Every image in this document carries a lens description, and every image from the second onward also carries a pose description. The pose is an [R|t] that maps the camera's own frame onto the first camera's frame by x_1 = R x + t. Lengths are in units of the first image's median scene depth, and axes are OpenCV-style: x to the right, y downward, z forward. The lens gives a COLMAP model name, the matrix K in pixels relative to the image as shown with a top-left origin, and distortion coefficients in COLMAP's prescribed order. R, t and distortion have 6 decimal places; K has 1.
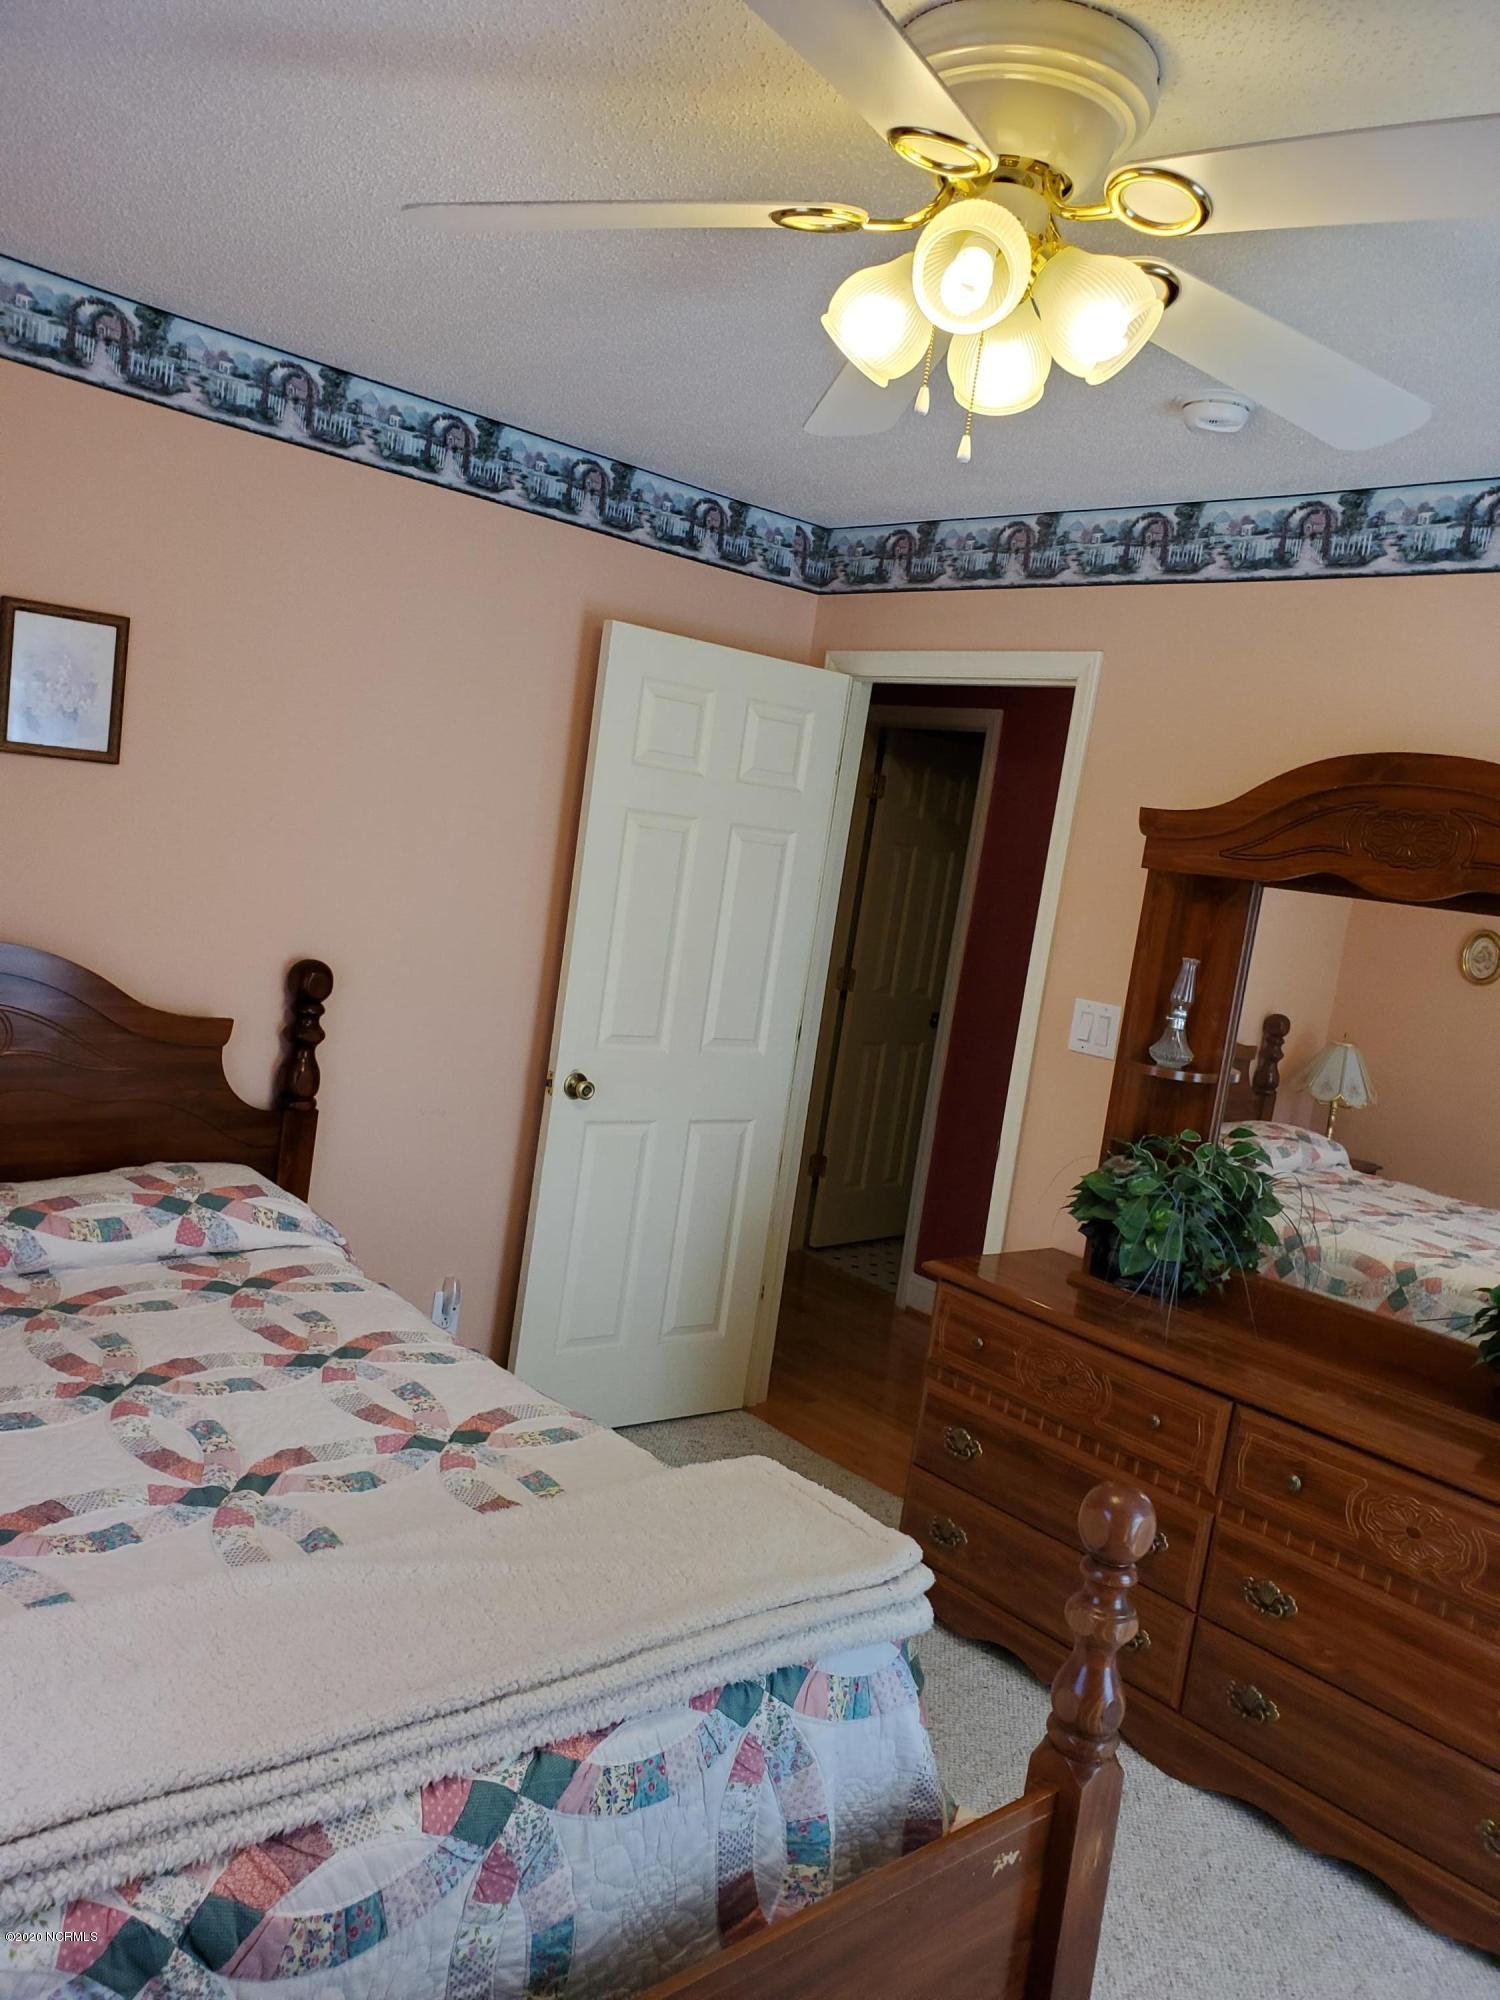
lens RADIAL K [[1566.5, 0, 744.5], [0, 1566.5, 1008.5], [0, 0, 1]] dist [0.020085, 0.008611]
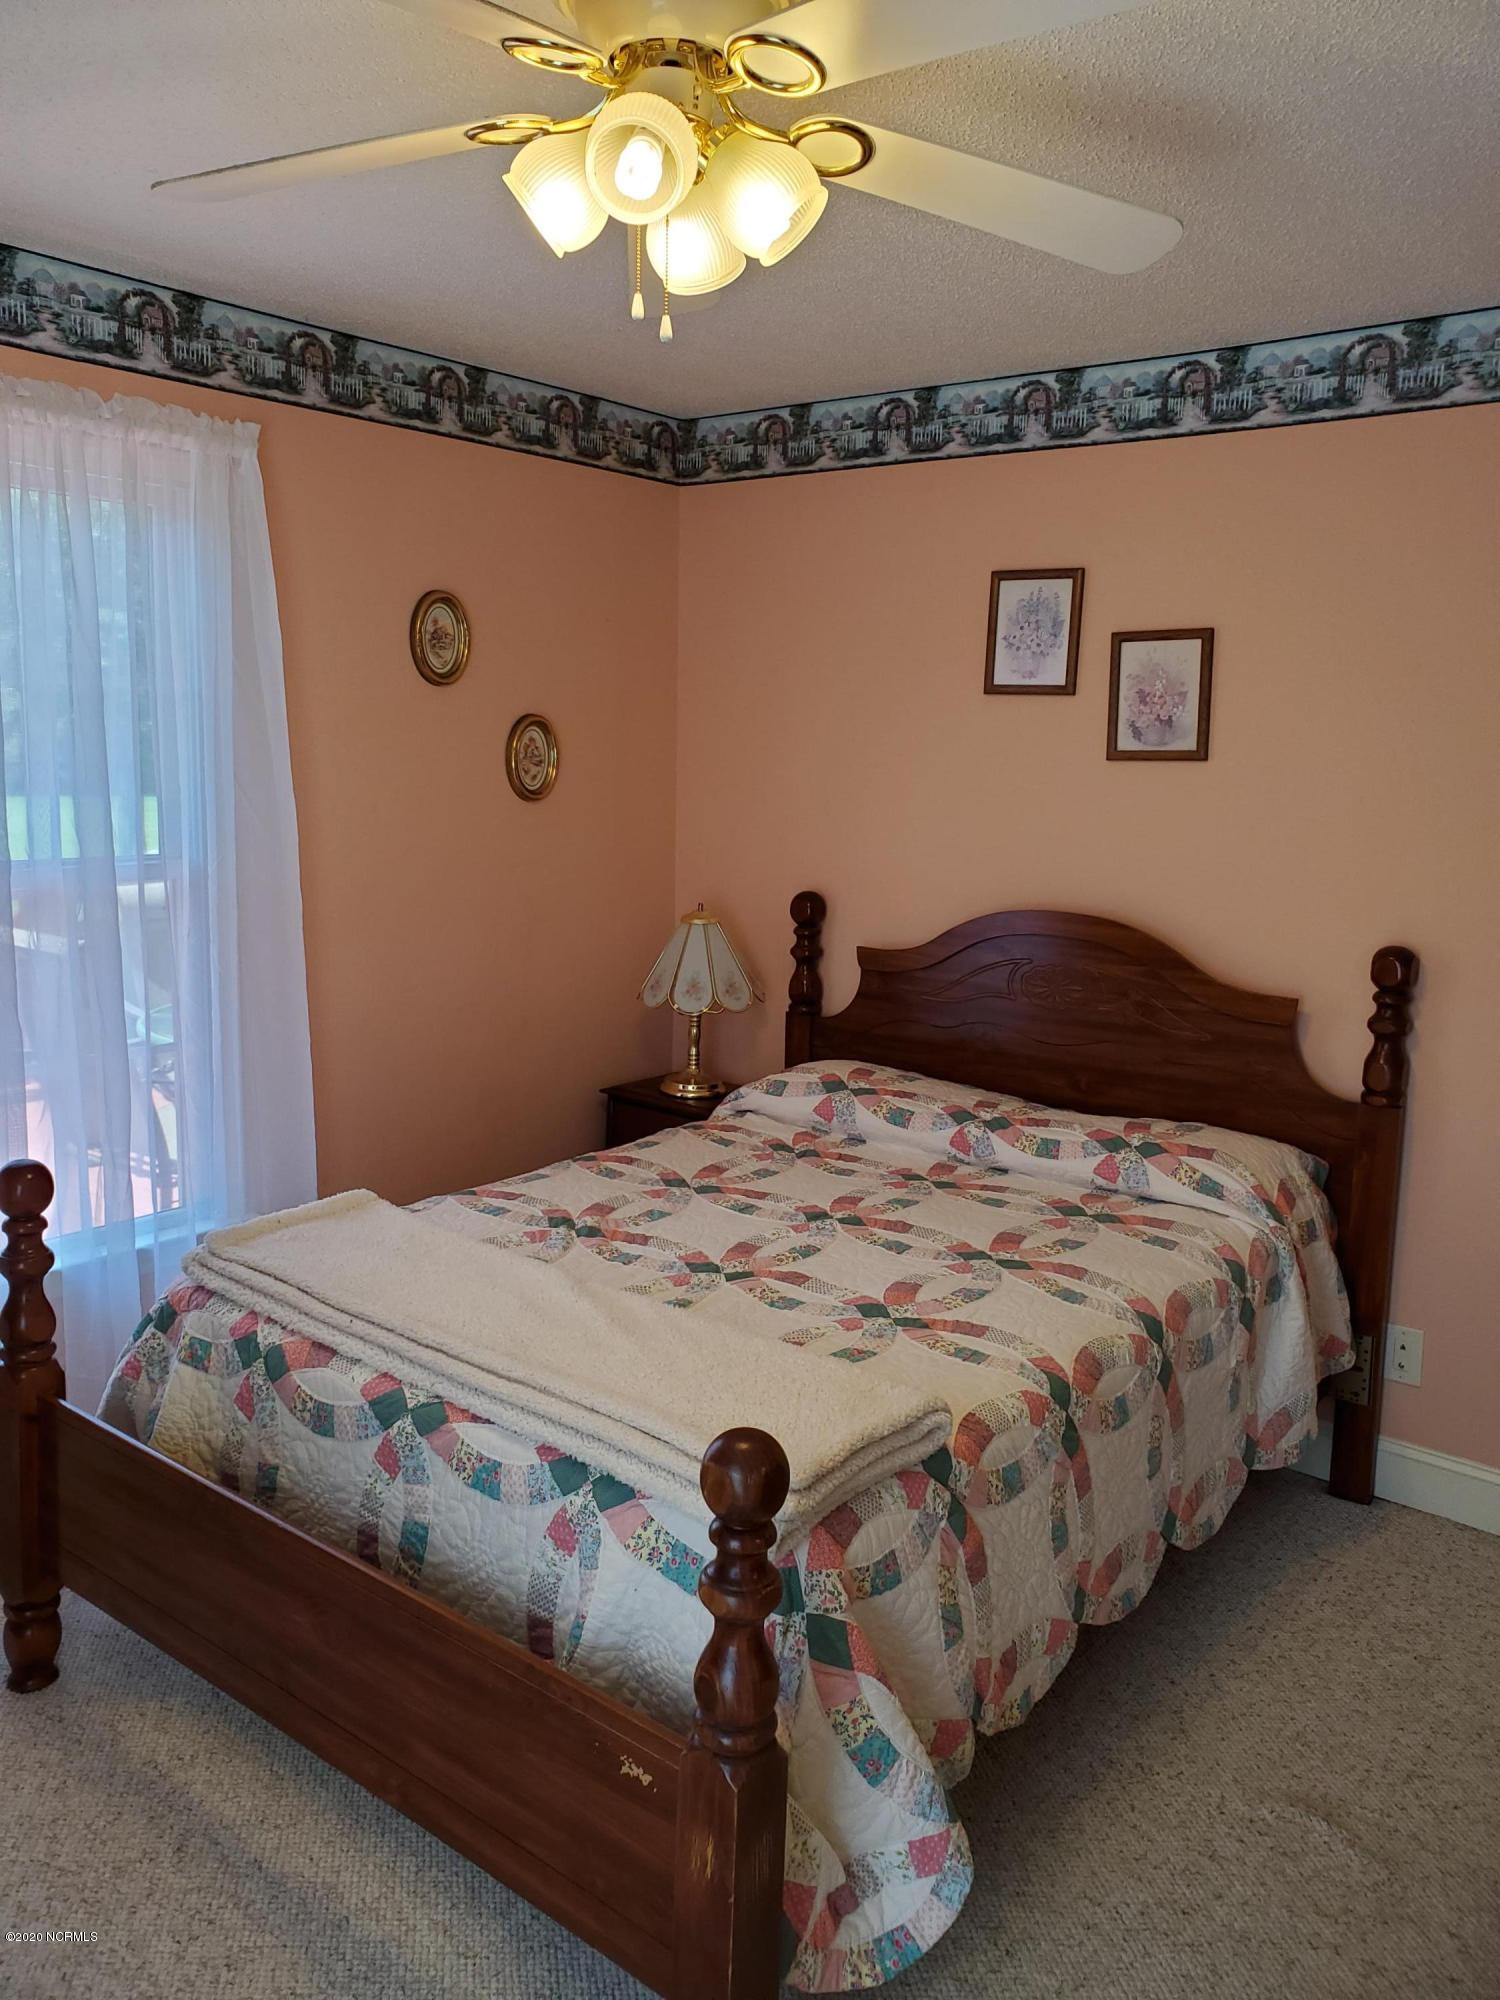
lens RADIAL K [[1566.5, 0, 745.8], [0, 1566.5, 991.6], [0, 0, 1]] dist [0.020085, 0.008611]
pose [[0.165155, 0.022180, -0.986018, 0.830543], [-0.121616, 0.992575, 0.001957, 0.057158], [0.978741, 0.119592, 0.166626, 0.659862]]
